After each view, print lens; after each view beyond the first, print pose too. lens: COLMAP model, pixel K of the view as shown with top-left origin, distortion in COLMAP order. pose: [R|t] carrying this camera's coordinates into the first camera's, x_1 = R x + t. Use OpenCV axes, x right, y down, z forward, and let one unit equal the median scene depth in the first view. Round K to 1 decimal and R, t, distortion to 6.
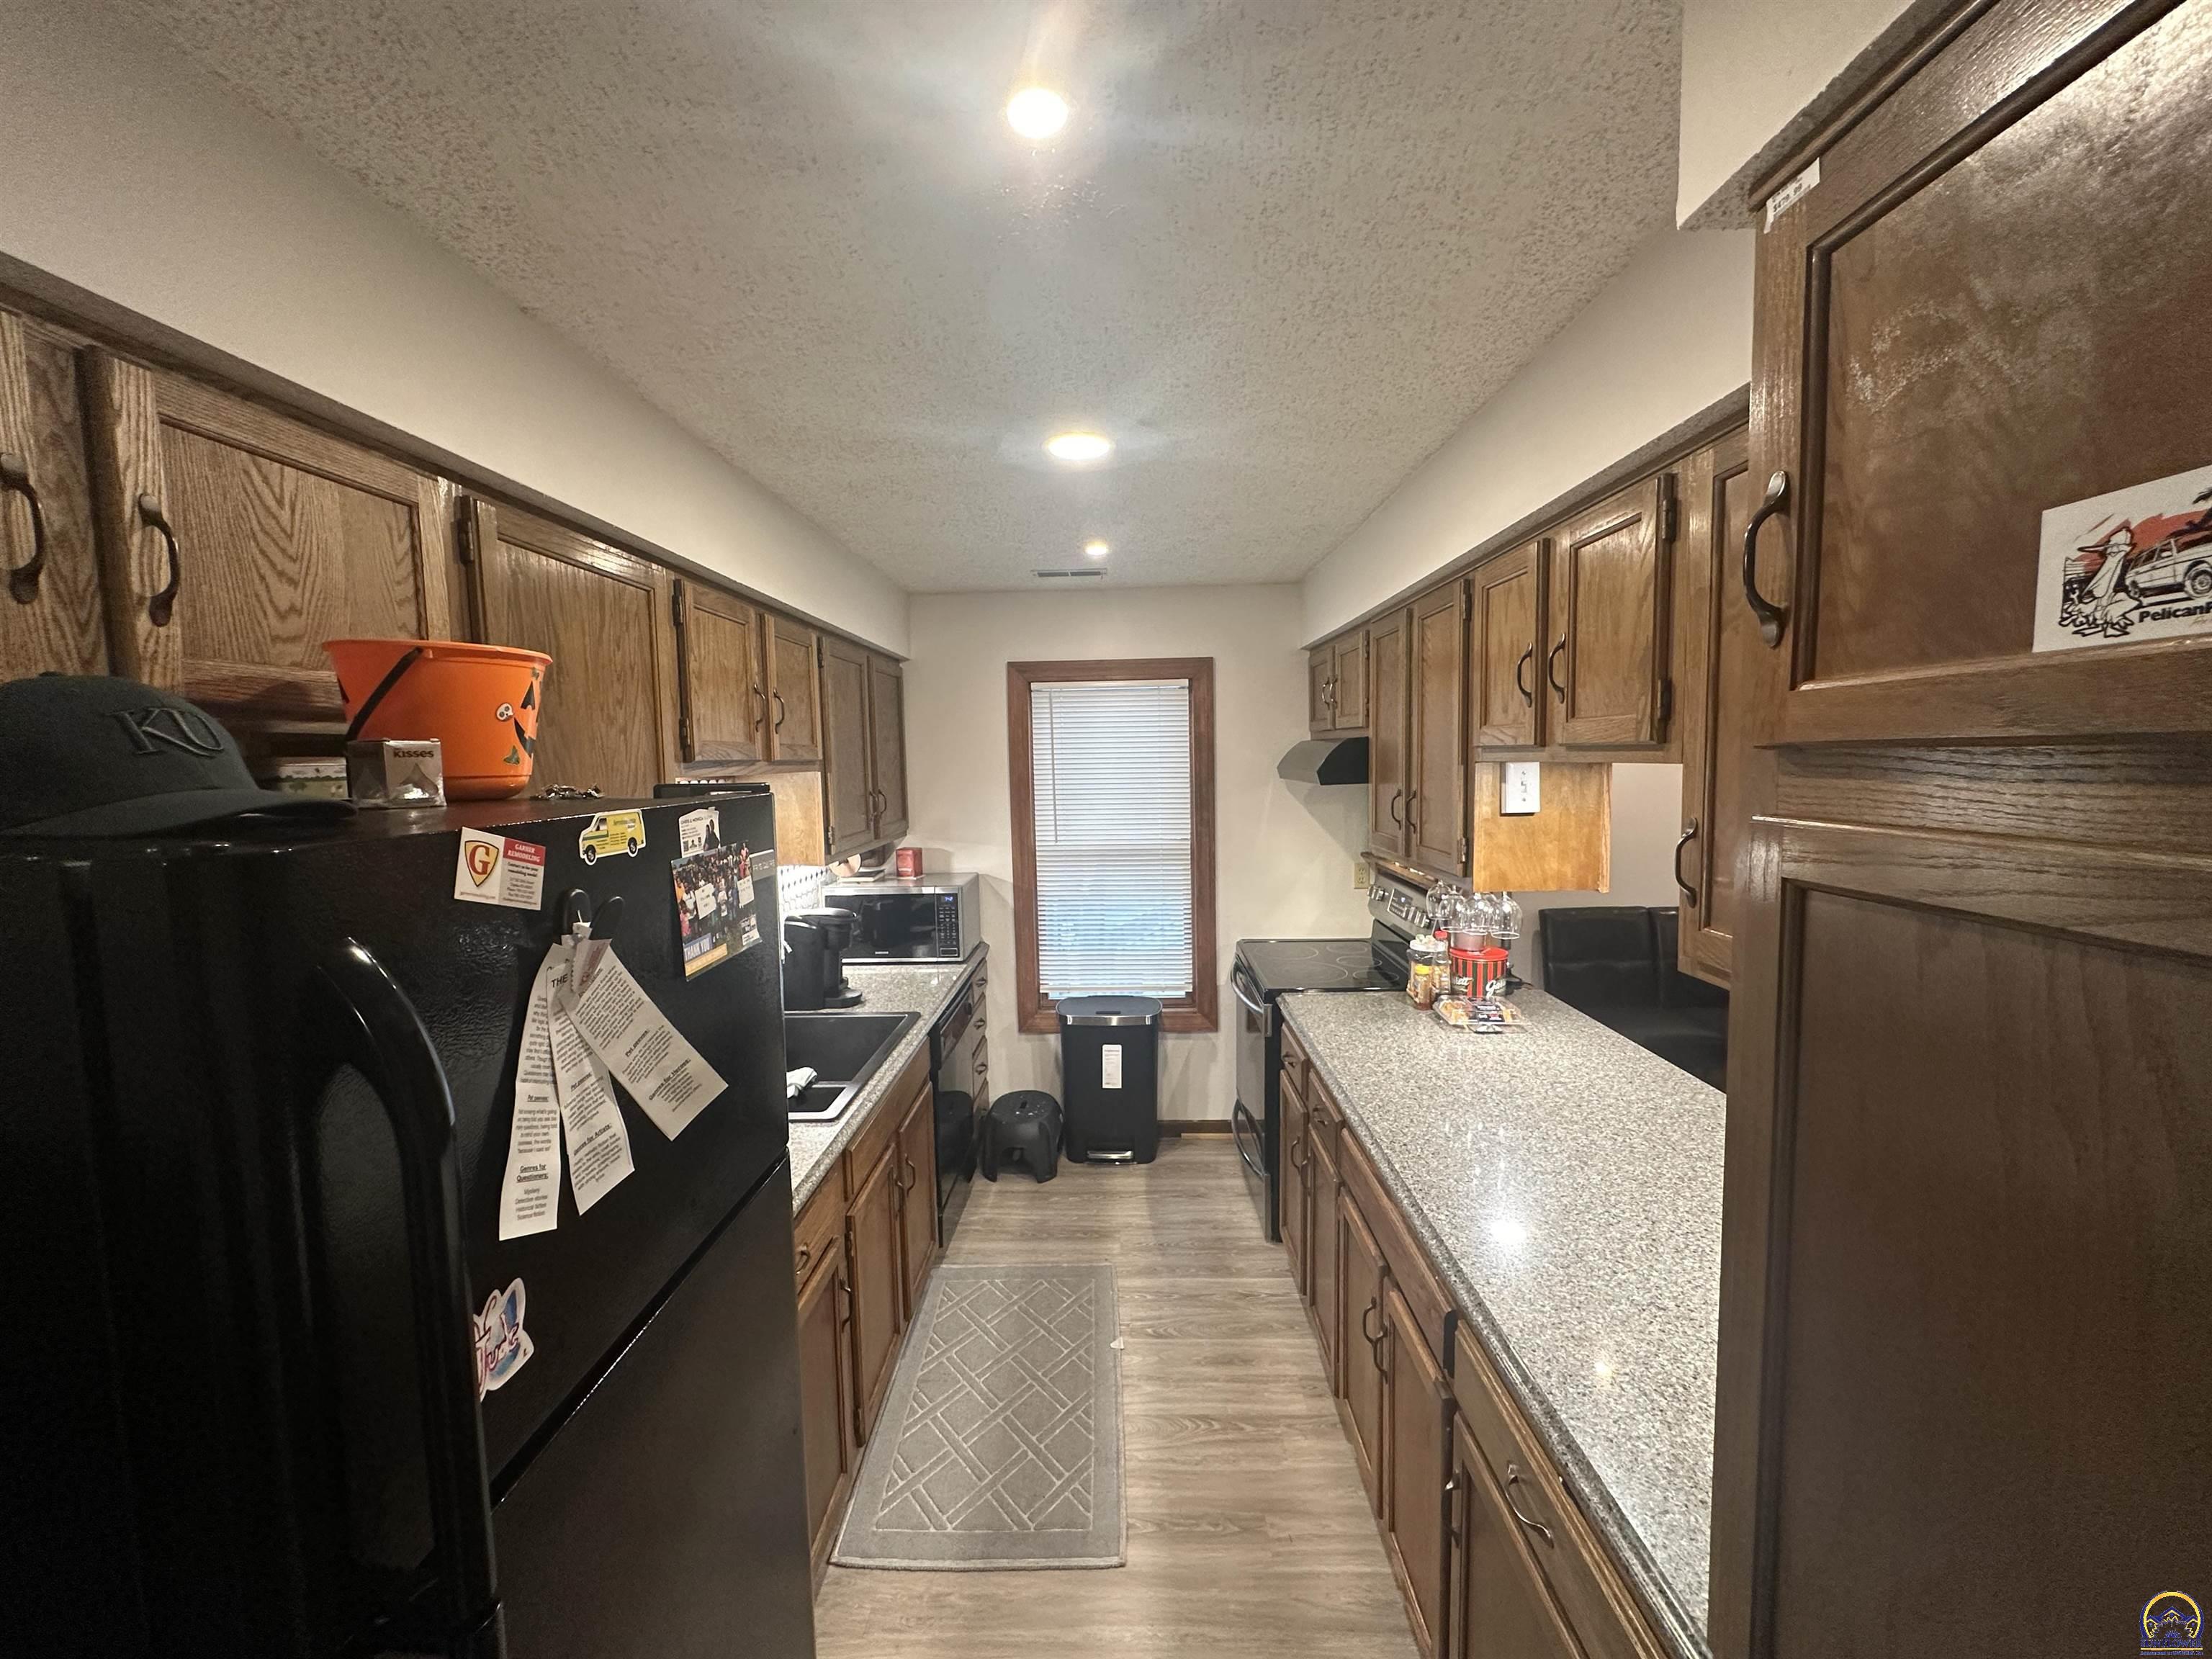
lens RADIAL K [[878.3, 0, 1104.0], [0, 878.3, 826.1], [0, 0, 1]] dist [0.001028, -0.000023]
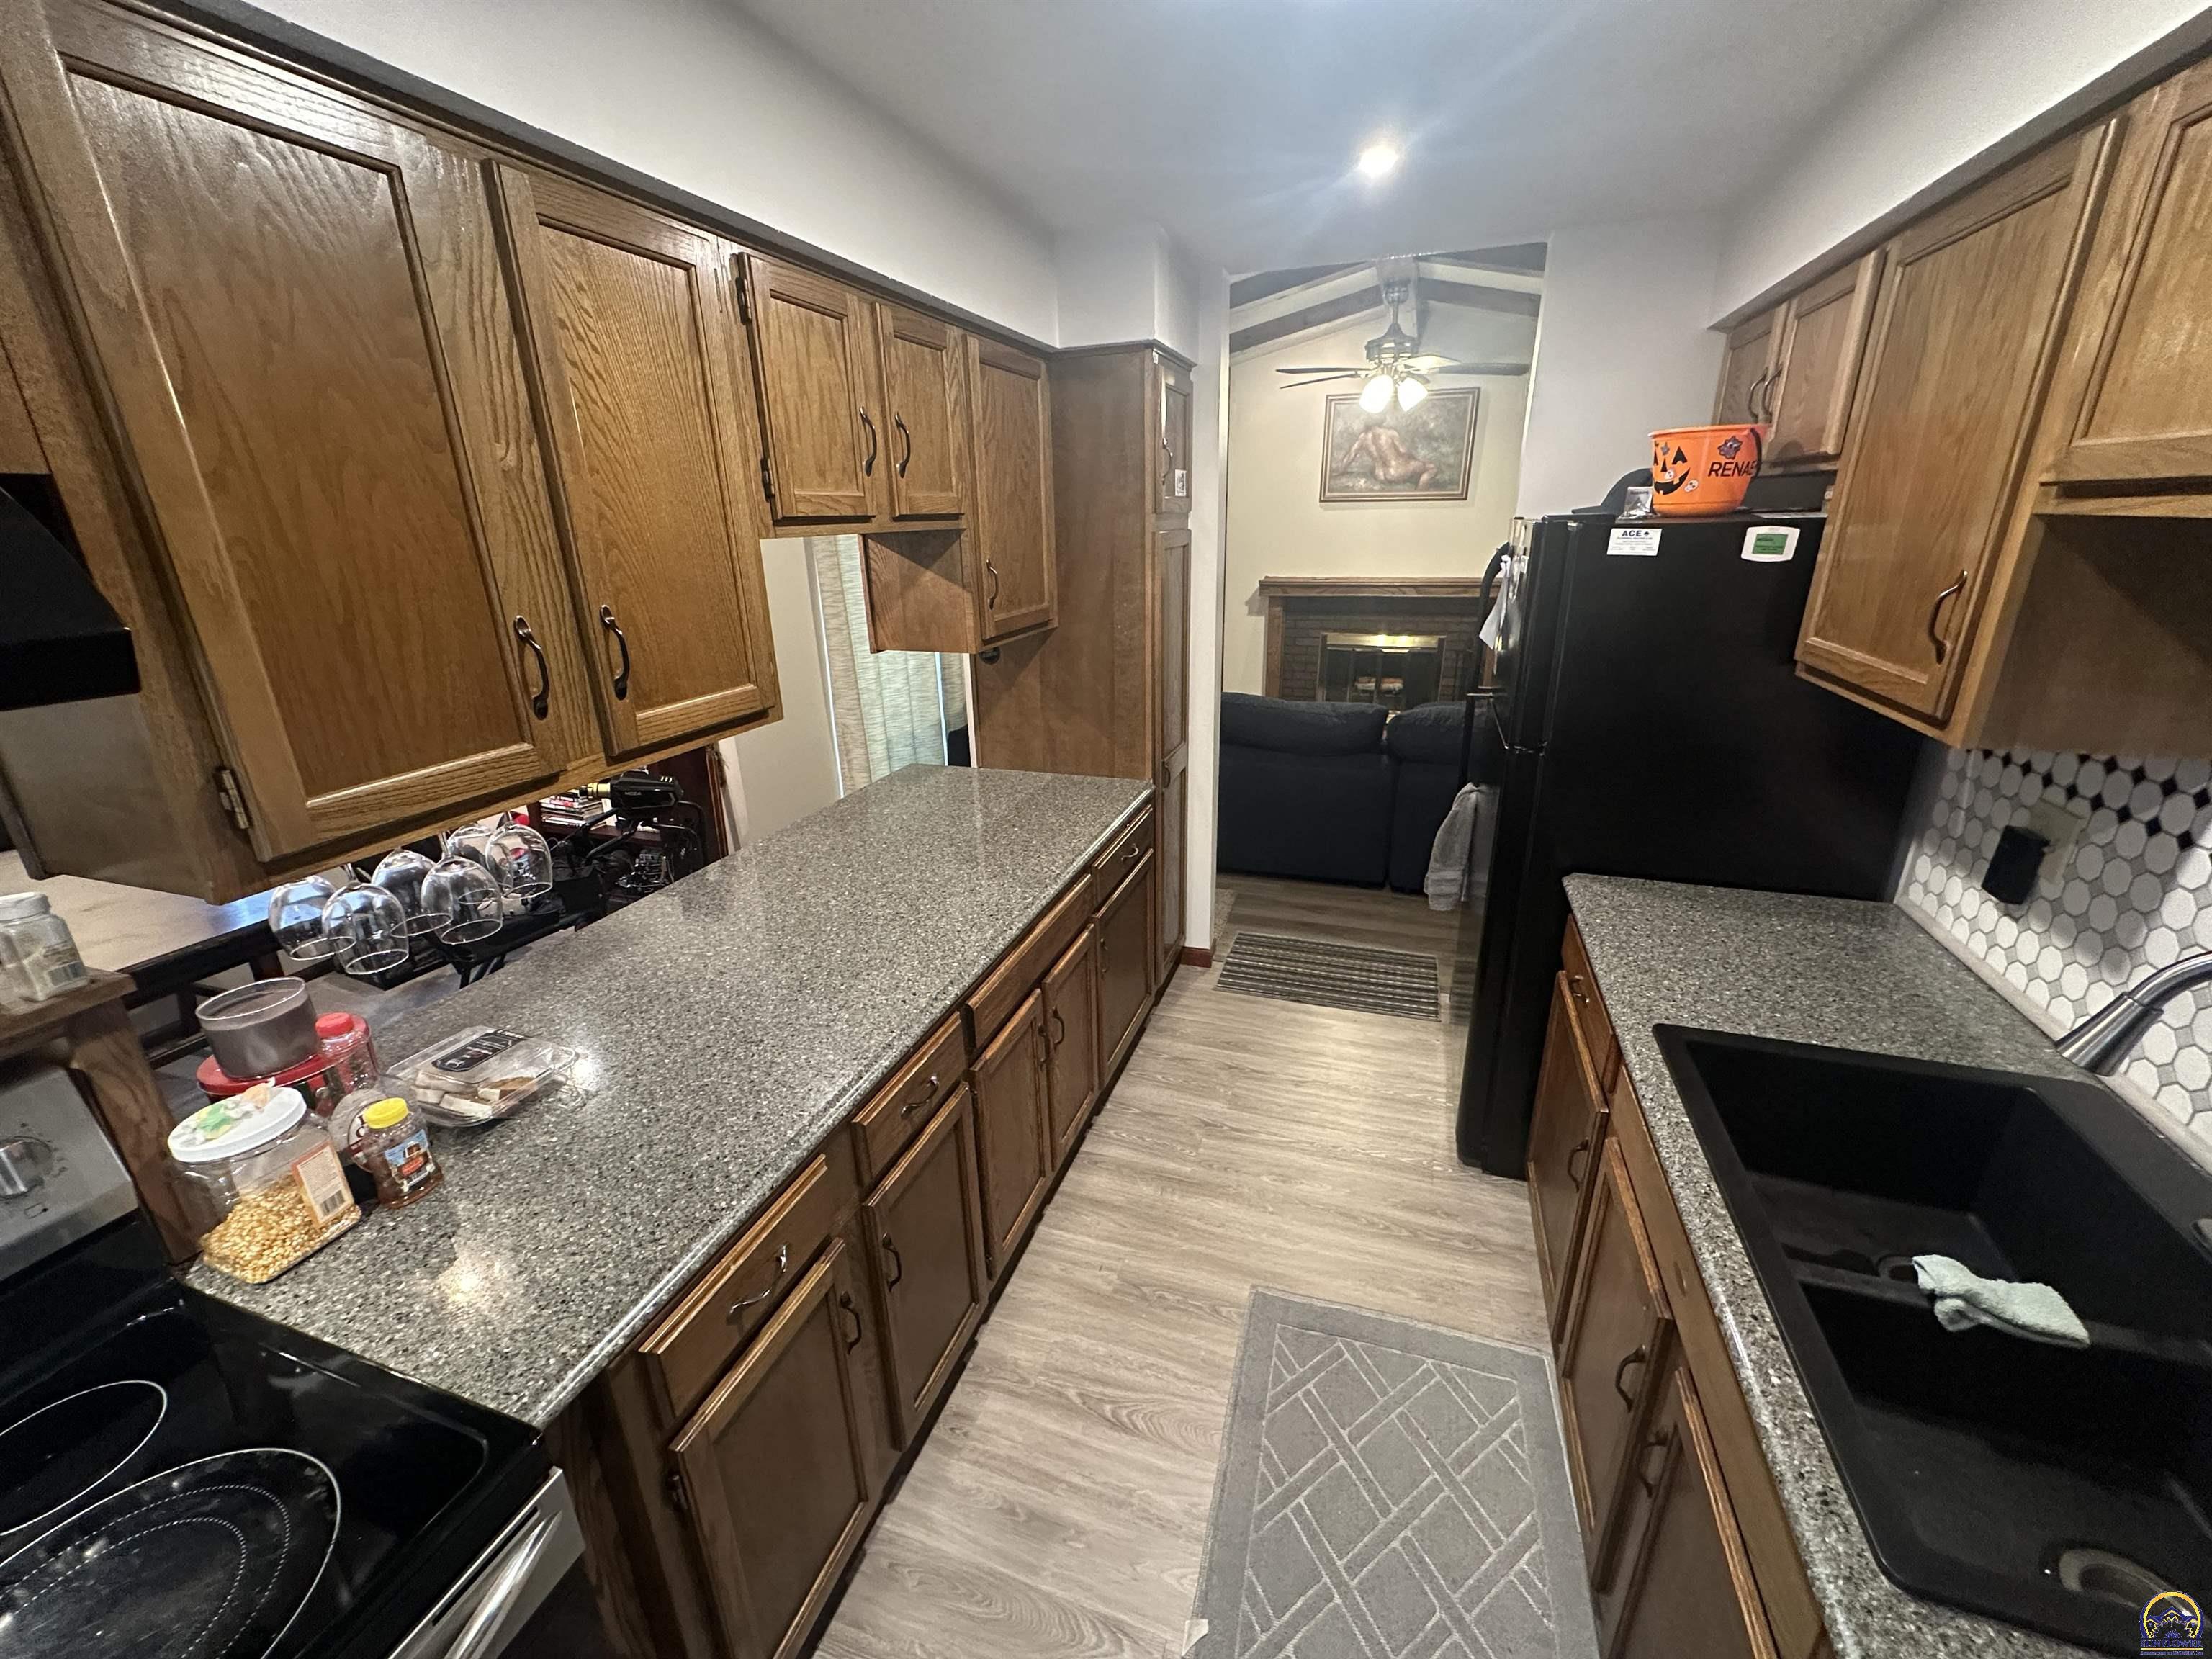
lens RADIAL K [[878.3, 0, 1104.0], [0, 878.3, 826.1], [0, 0, 1]] dist [0.001028, -0.000023]
pose [[-0.950585, -0.067829, 0.302965, -0.075564], [0.059997, 0.917315, 0.393616, -0.109321], [-0.304612, 0.392343, -0.867916, 1.560815]]
